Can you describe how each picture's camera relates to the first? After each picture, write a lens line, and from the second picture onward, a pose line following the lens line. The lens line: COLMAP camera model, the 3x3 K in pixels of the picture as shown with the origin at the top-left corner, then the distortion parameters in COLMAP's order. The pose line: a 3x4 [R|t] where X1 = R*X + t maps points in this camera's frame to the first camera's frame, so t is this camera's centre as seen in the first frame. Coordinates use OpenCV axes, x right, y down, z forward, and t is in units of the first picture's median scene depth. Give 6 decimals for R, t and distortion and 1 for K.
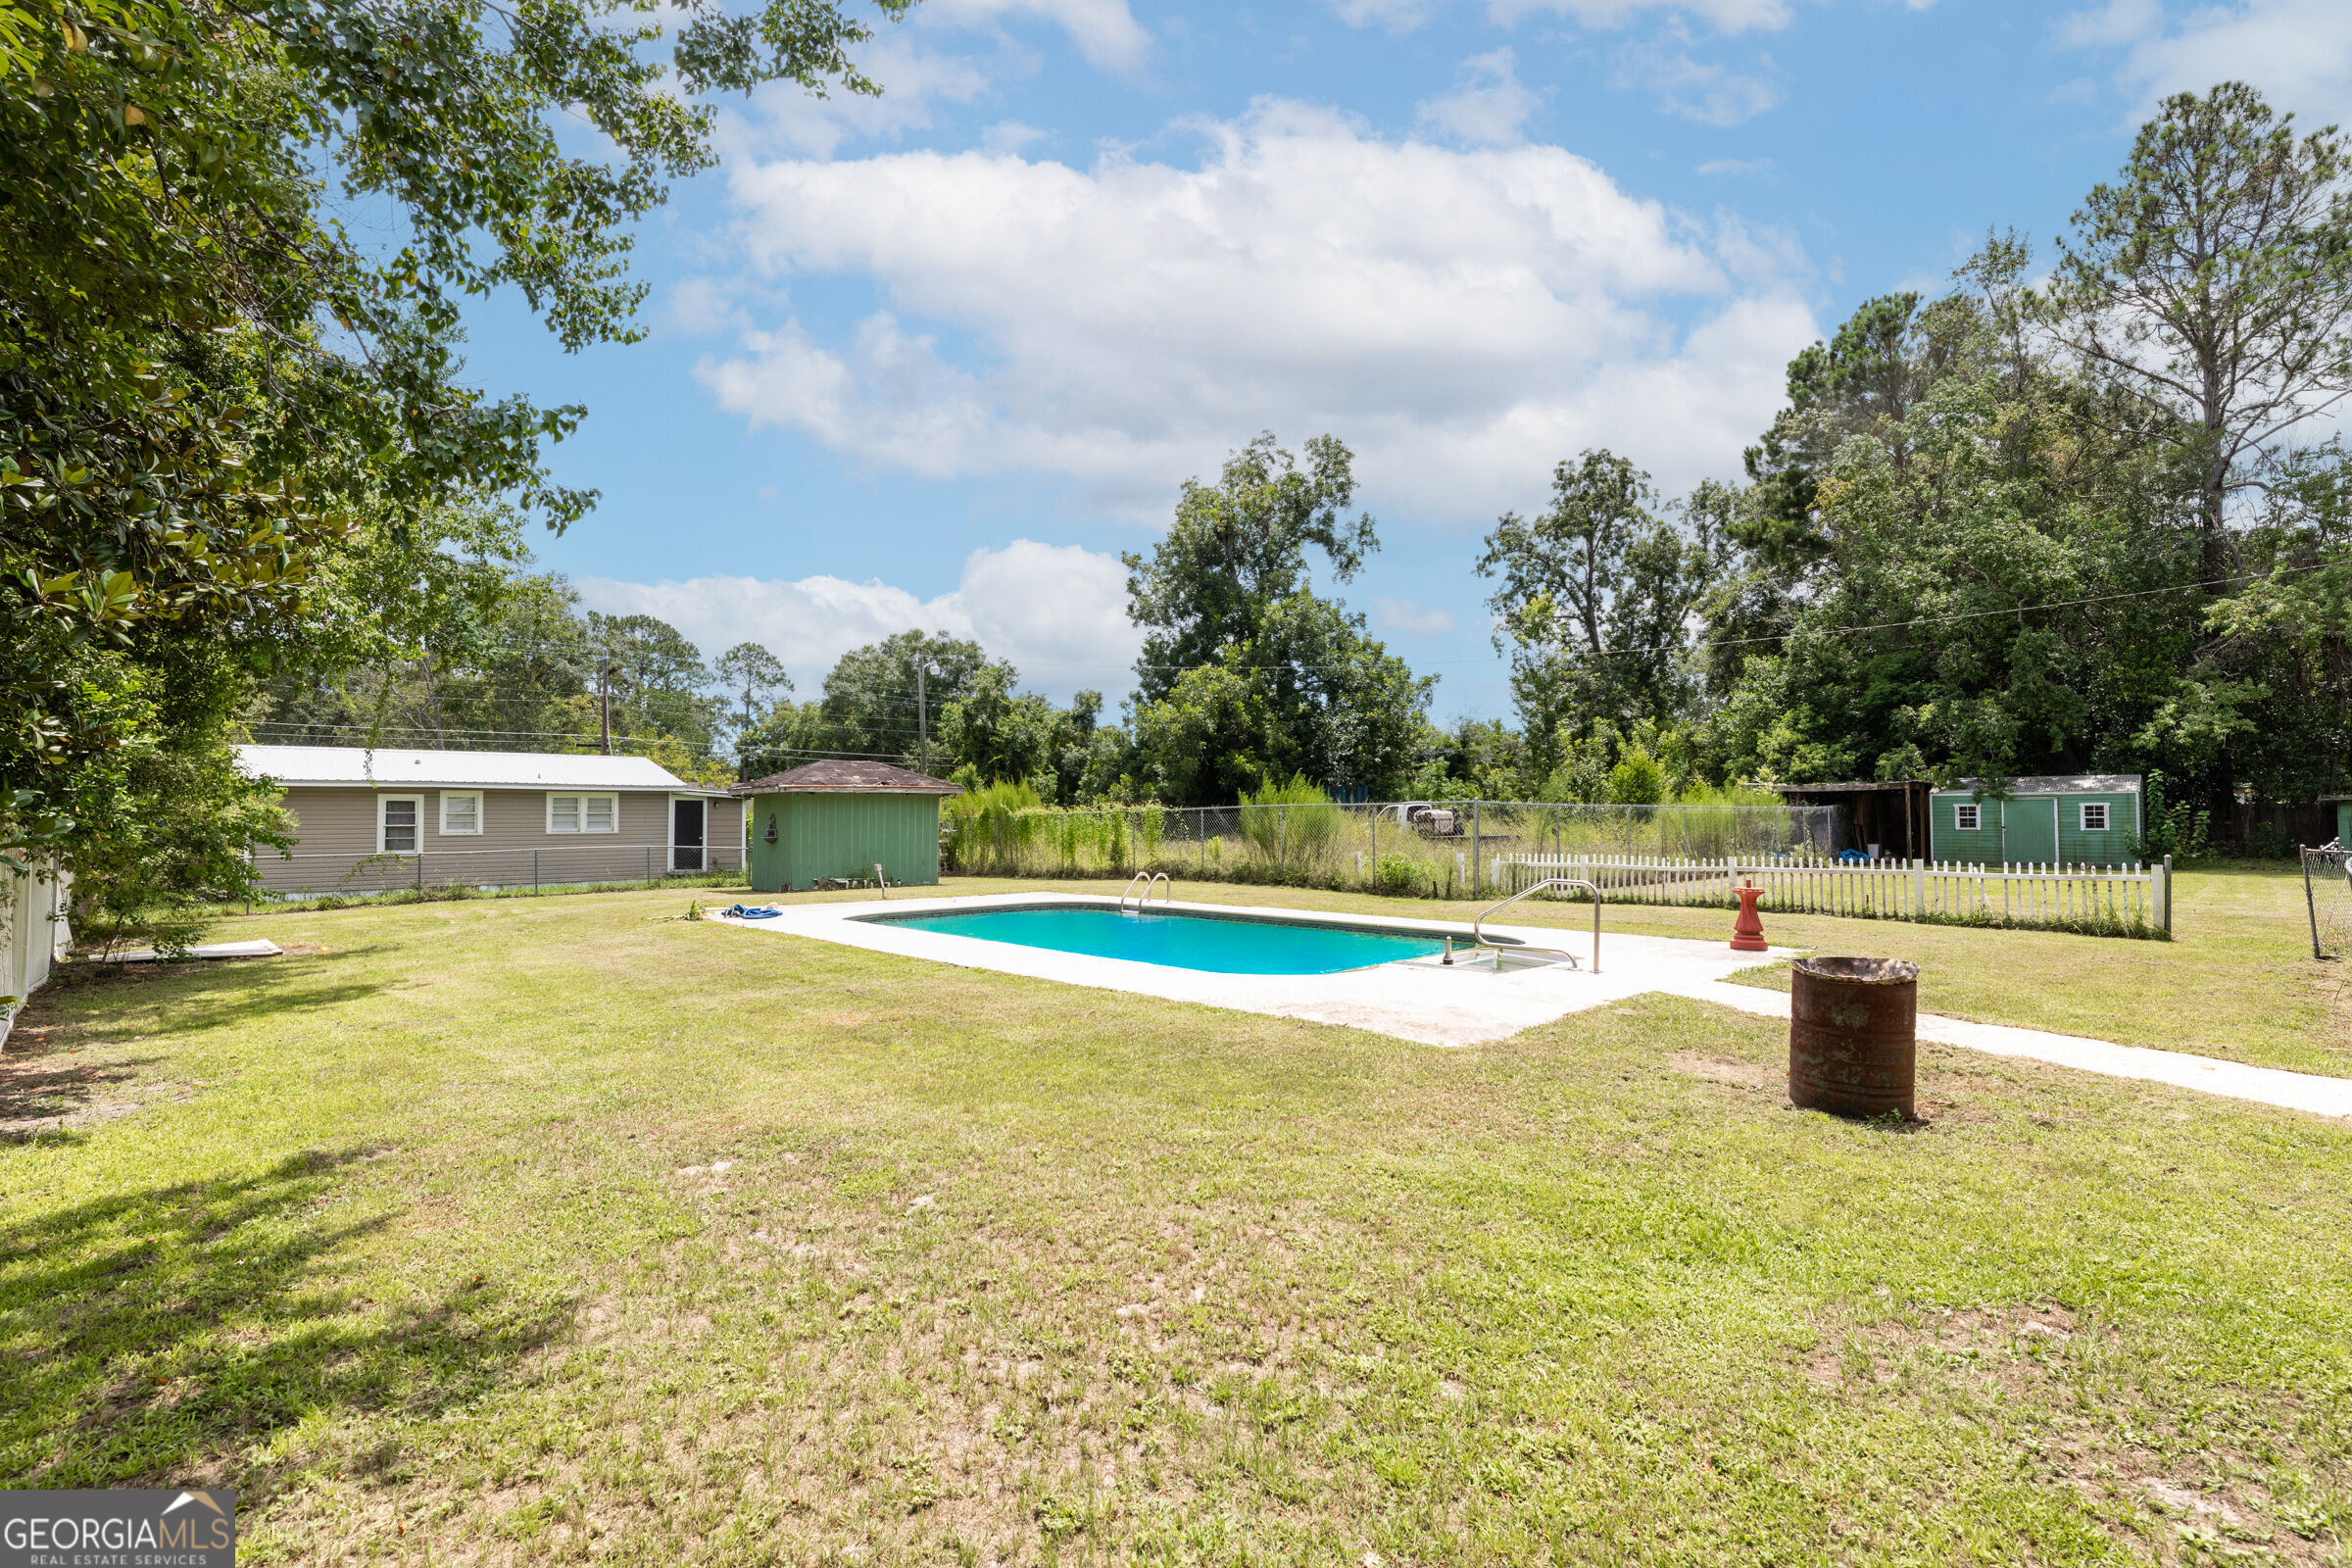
lens RADIAL K [[1078.6, 0, 1176.0], [0, 1078.6, 784.0], [0, 0, 1]] dist [-0.000106, 0.000112]
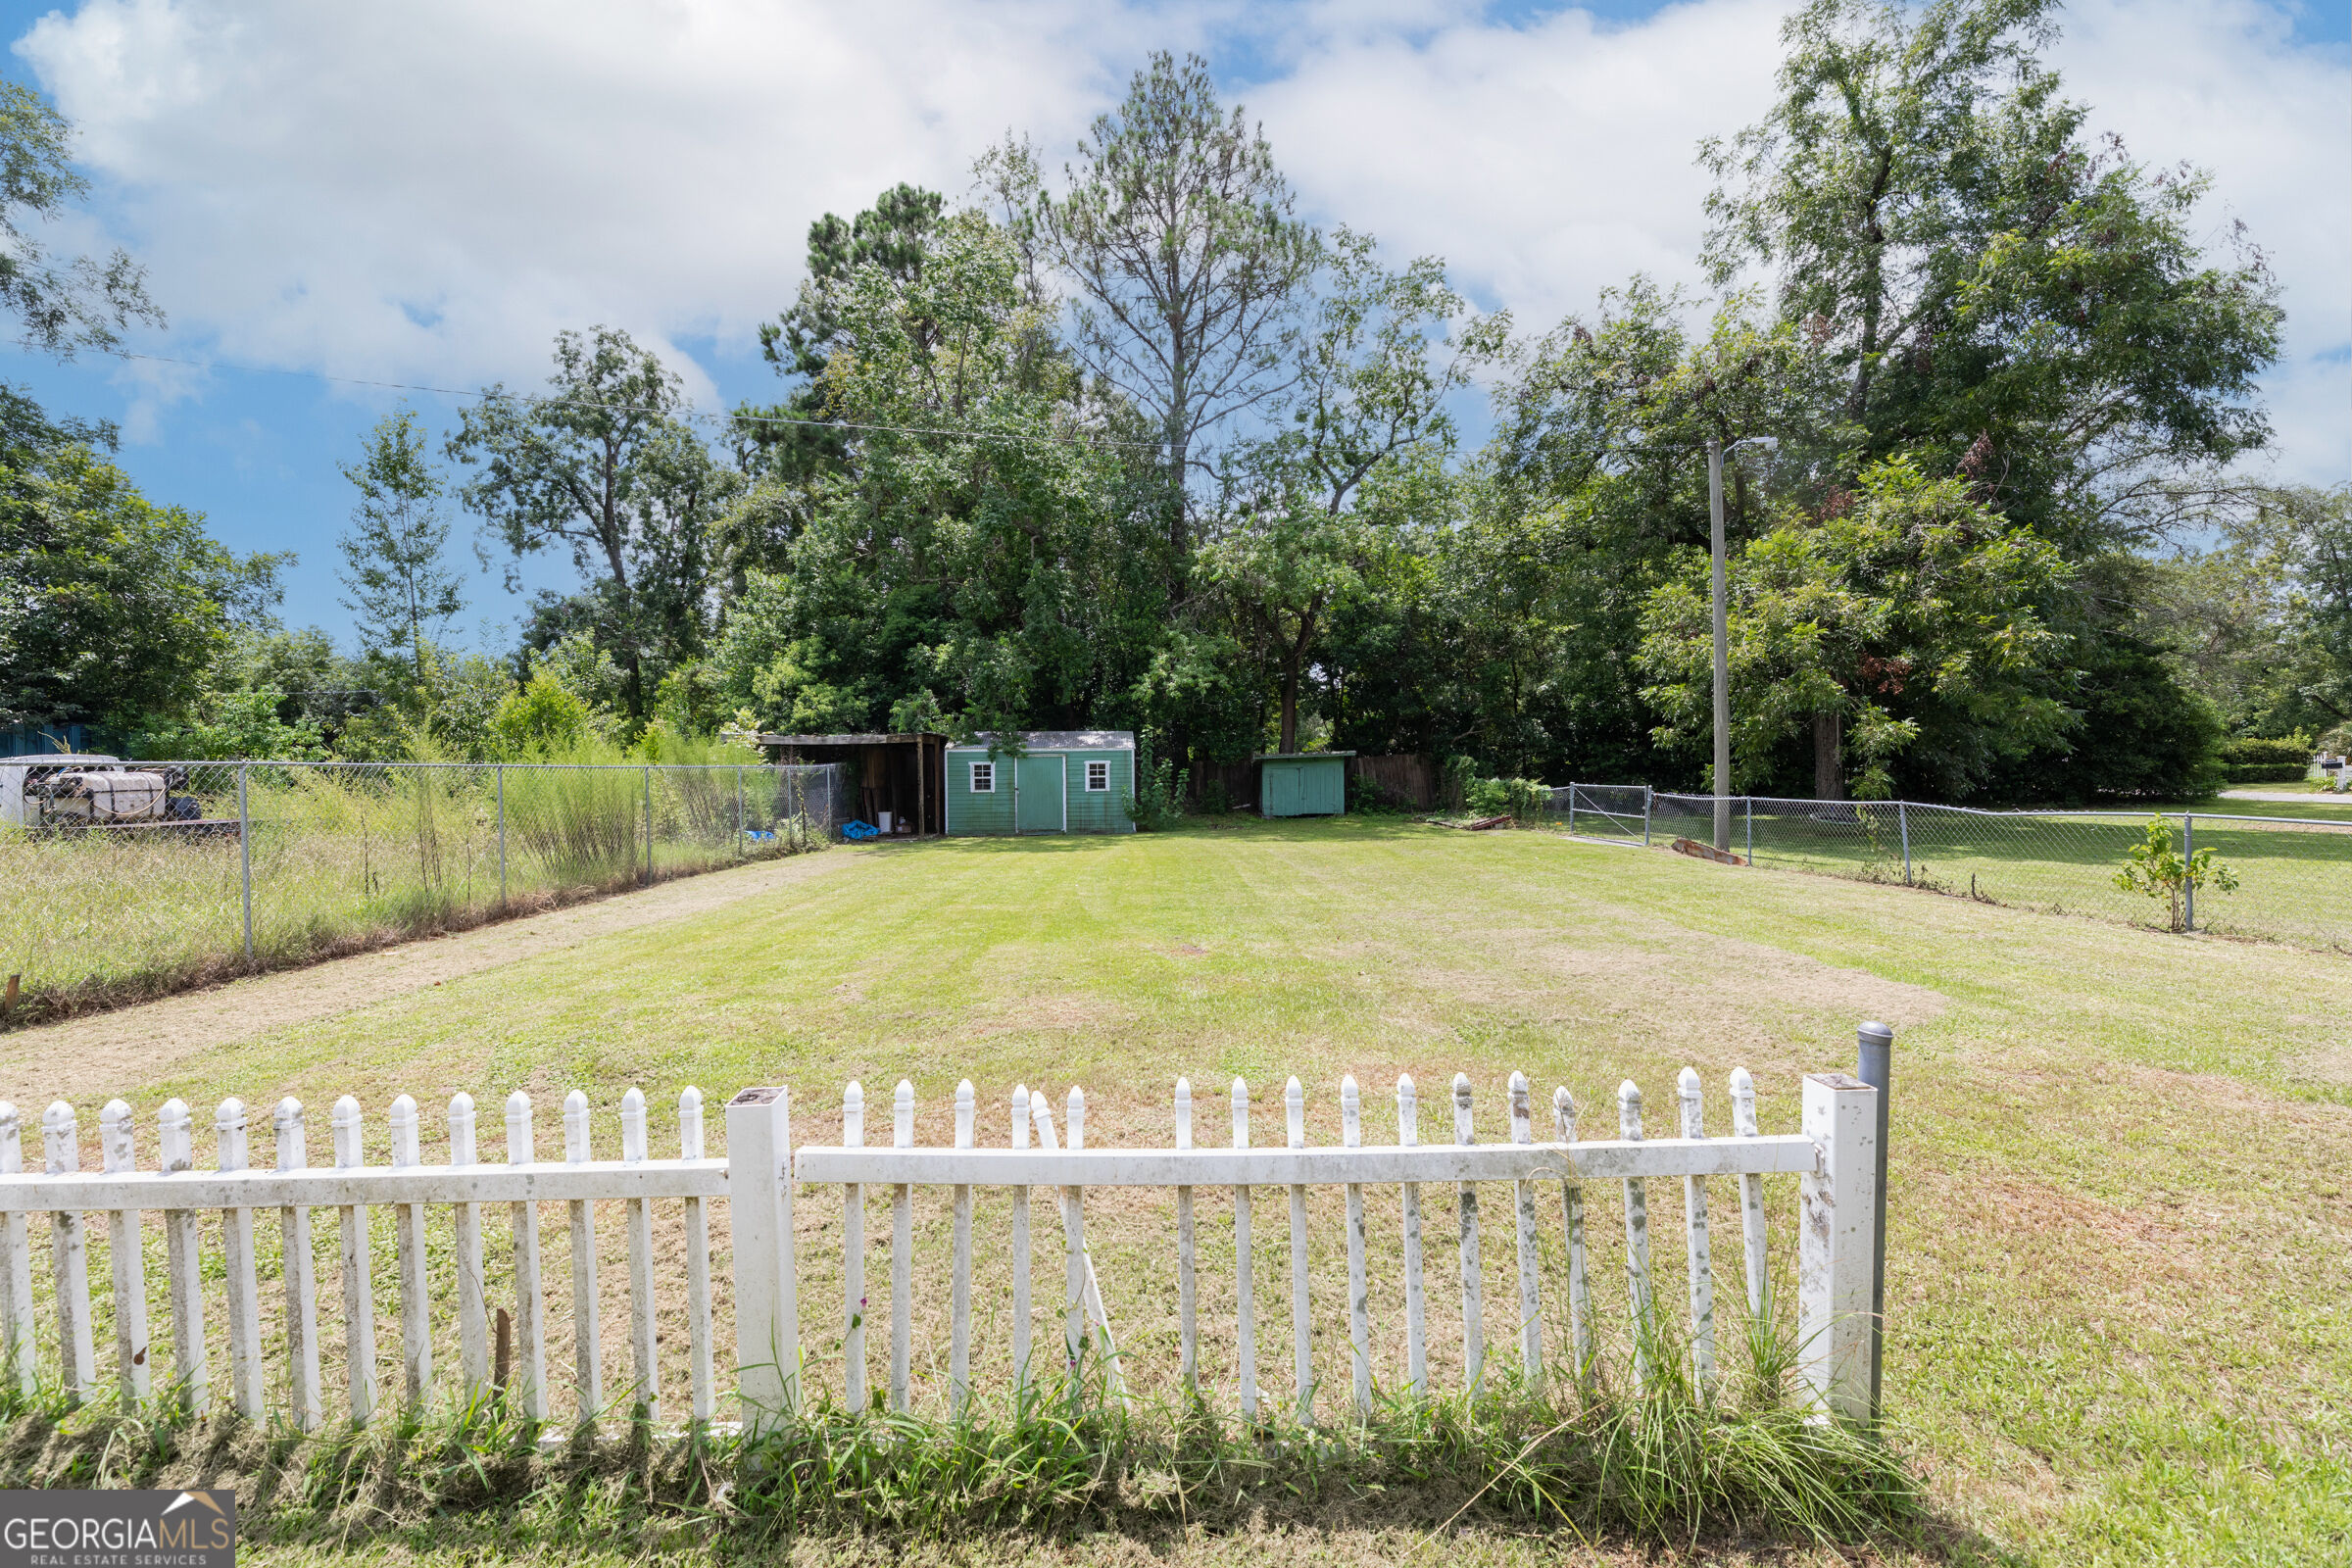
lens RADIAL K [[955.2, 0, 1159.7], [0, 955.2, 762.5], [0, 0, 1]] dist [0.000924, 0.000129]
pose [[0.680120, 0.000874, 0.733100, 0.258230], [-0.014546, 0.999818, 0.012304, 0.007152], [-0.732956, -0.019032, 0.680009, 0.359491]]
